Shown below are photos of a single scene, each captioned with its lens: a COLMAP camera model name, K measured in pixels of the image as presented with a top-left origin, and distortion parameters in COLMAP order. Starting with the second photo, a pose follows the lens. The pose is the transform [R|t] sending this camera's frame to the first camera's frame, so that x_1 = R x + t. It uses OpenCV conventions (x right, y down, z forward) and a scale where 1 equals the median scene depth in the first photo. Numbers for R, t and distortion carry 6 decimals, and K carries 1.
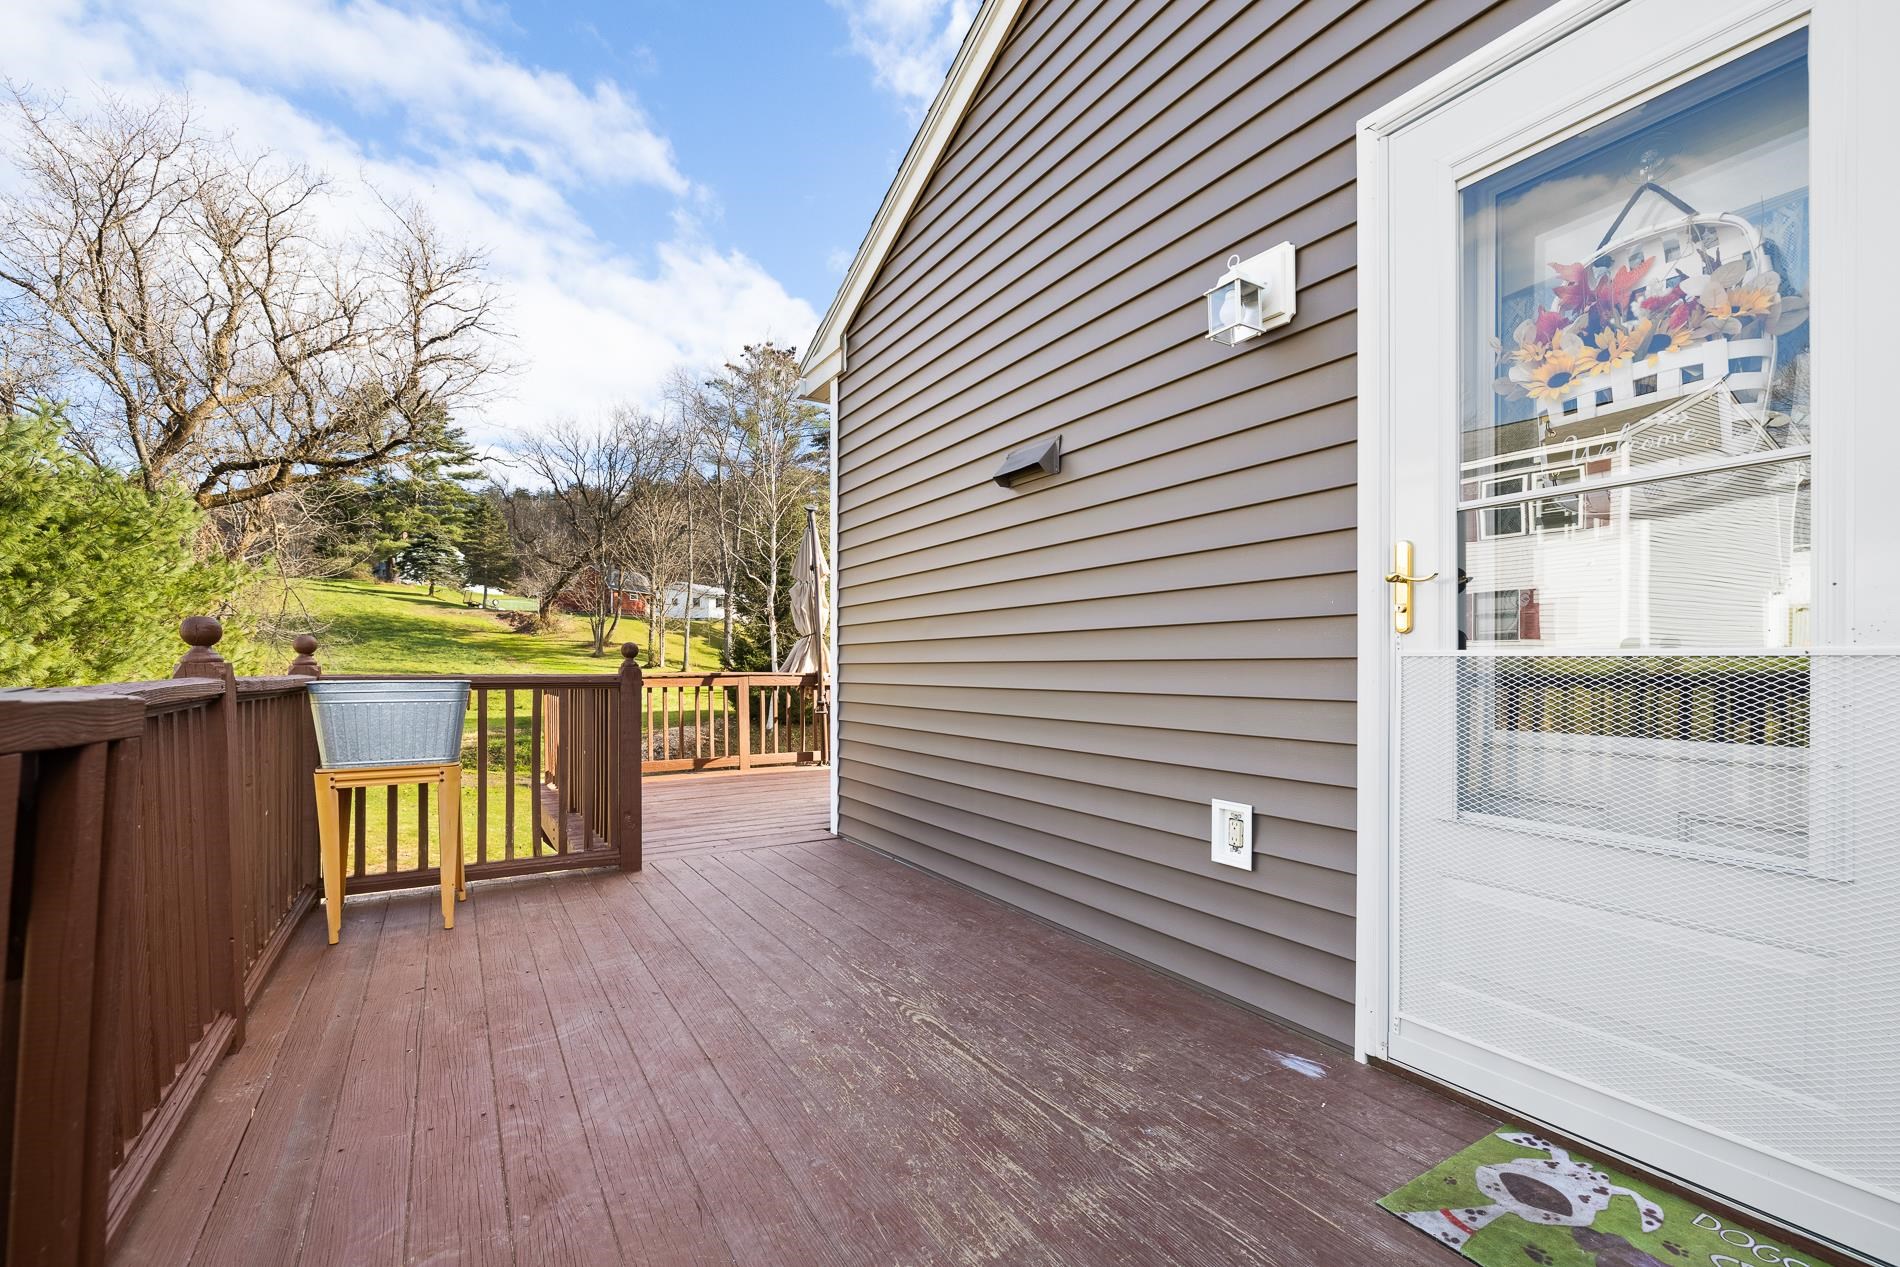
lens RADIAL K [[825.5, 0, 953.7], [0, 825.5, 660.8], [0, 0, 1]] dist [-0.000287, 0.000119]
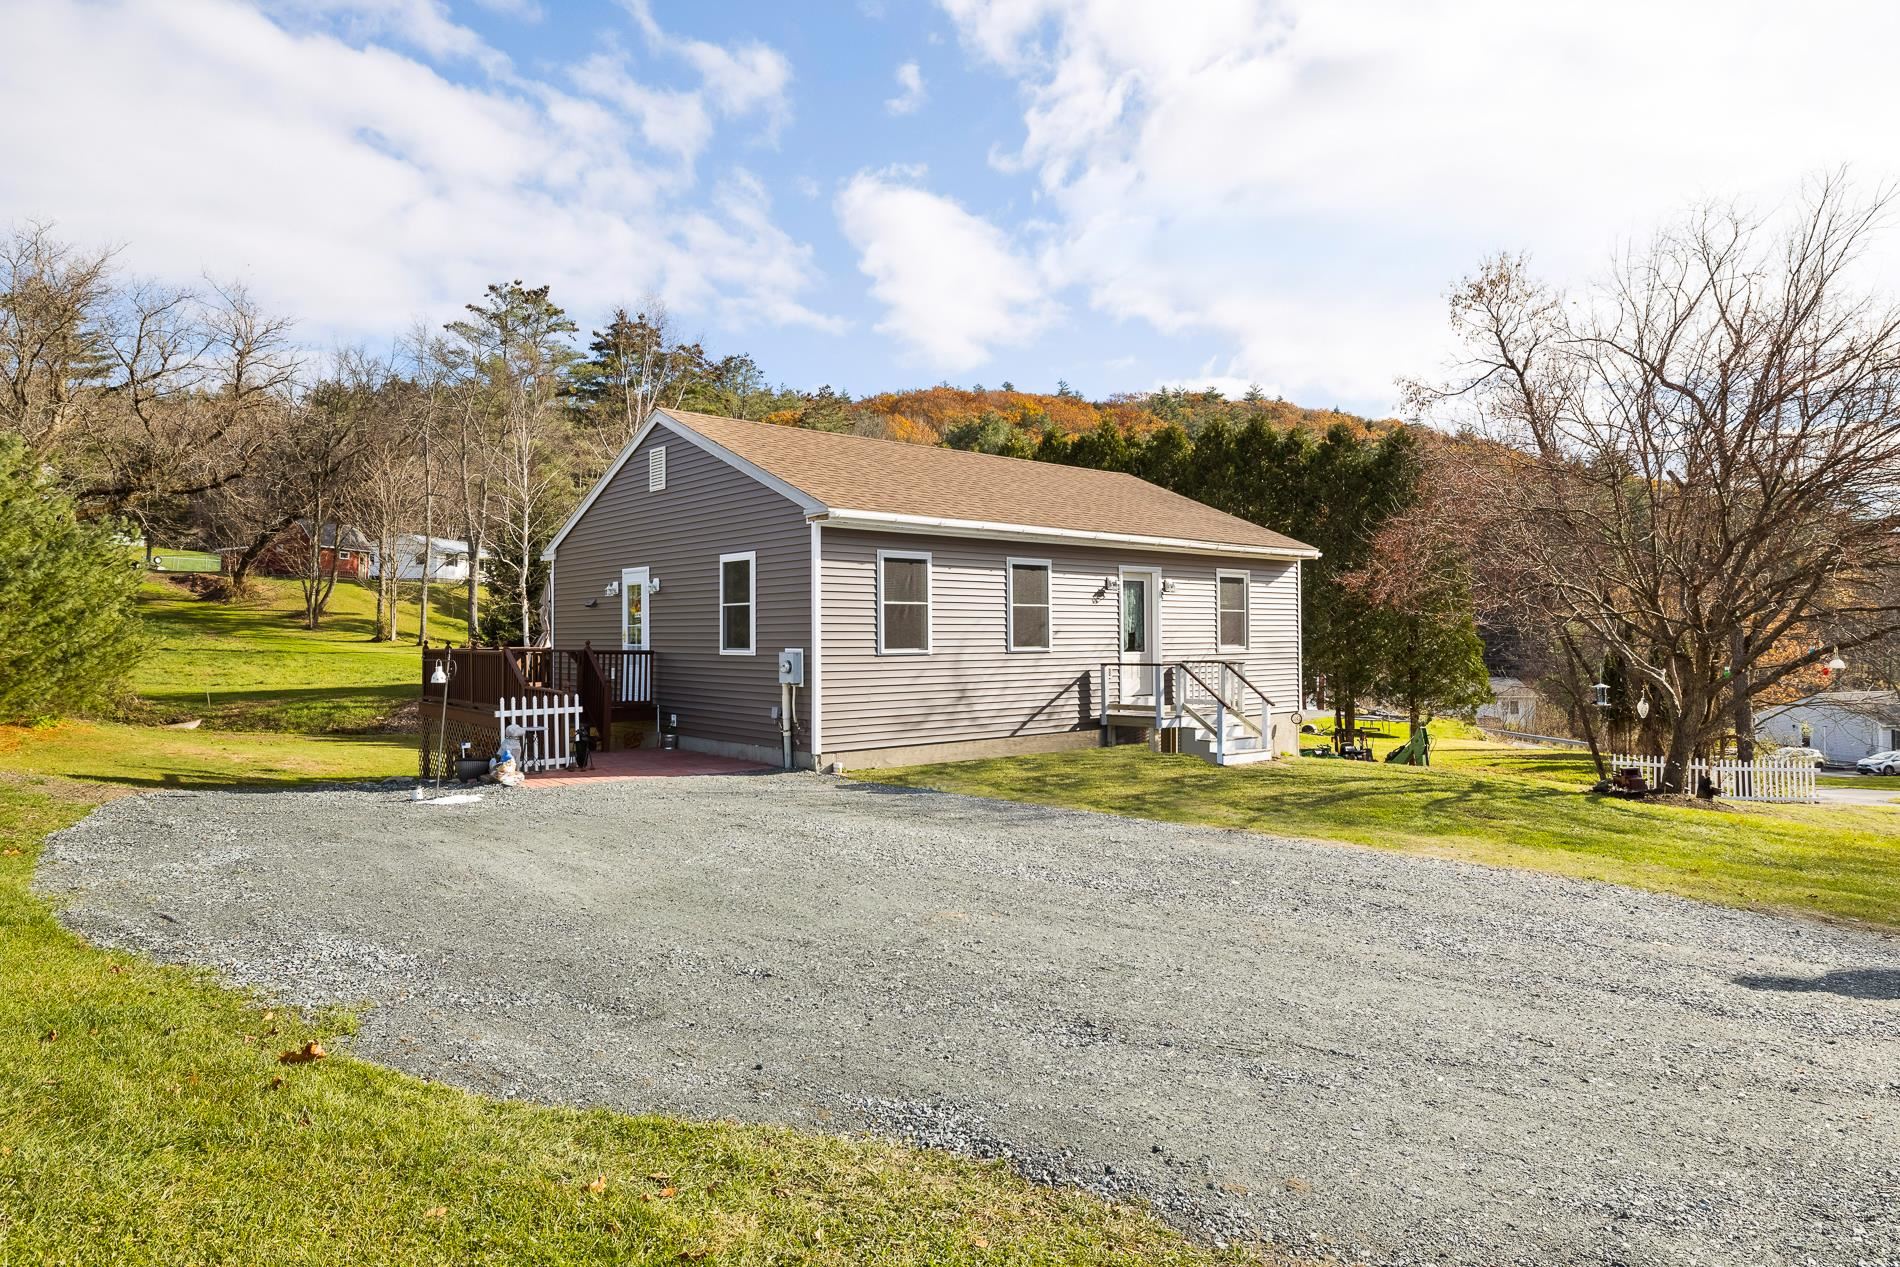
lens RADIAL K [[1136.2, 0, 947.9], [0, 1136.2, 607.0], [0, 0, 1]] dist [0.000615, 0.001114]
pose [[0.989135, -0.001310, 0.147003, 0.060653], [0.003840, 0.999849, -0.016929, -0.005150], [-0.146959, 0.017310, 0.988991, -0.301740]]
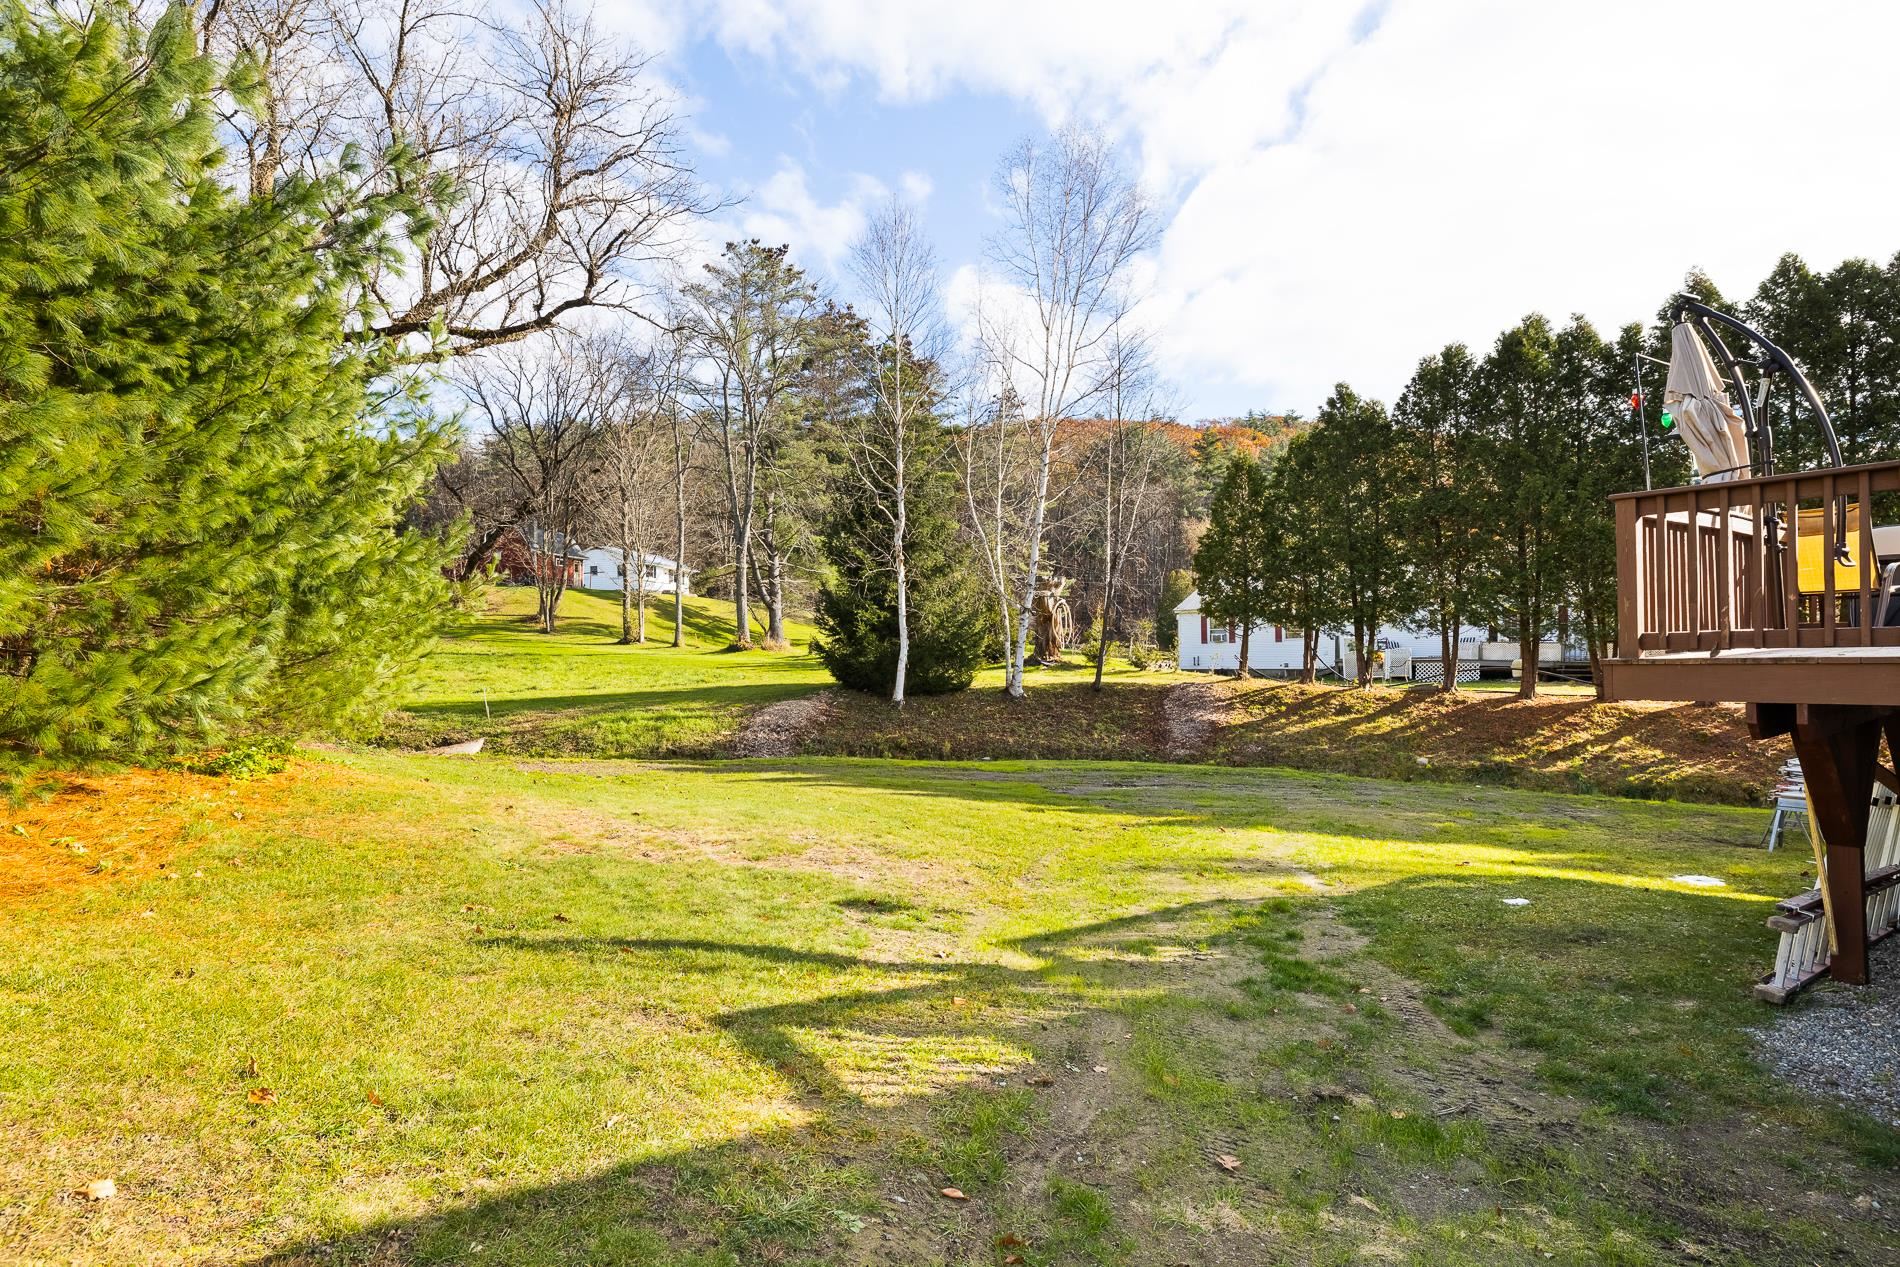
lens RADIAL K [[967.7, 0, 952.3], [0, 967.7, 663.0], [0, 0, 1]] dist [-0.001142, -0.000503]
pose [[0.995983, -0.027319, 0.085269, -0.125240], [0.025463, 0.999416, 0.022777, 0.013661], [-0.085841, -0.020514, 0.996098, 0.029526]]
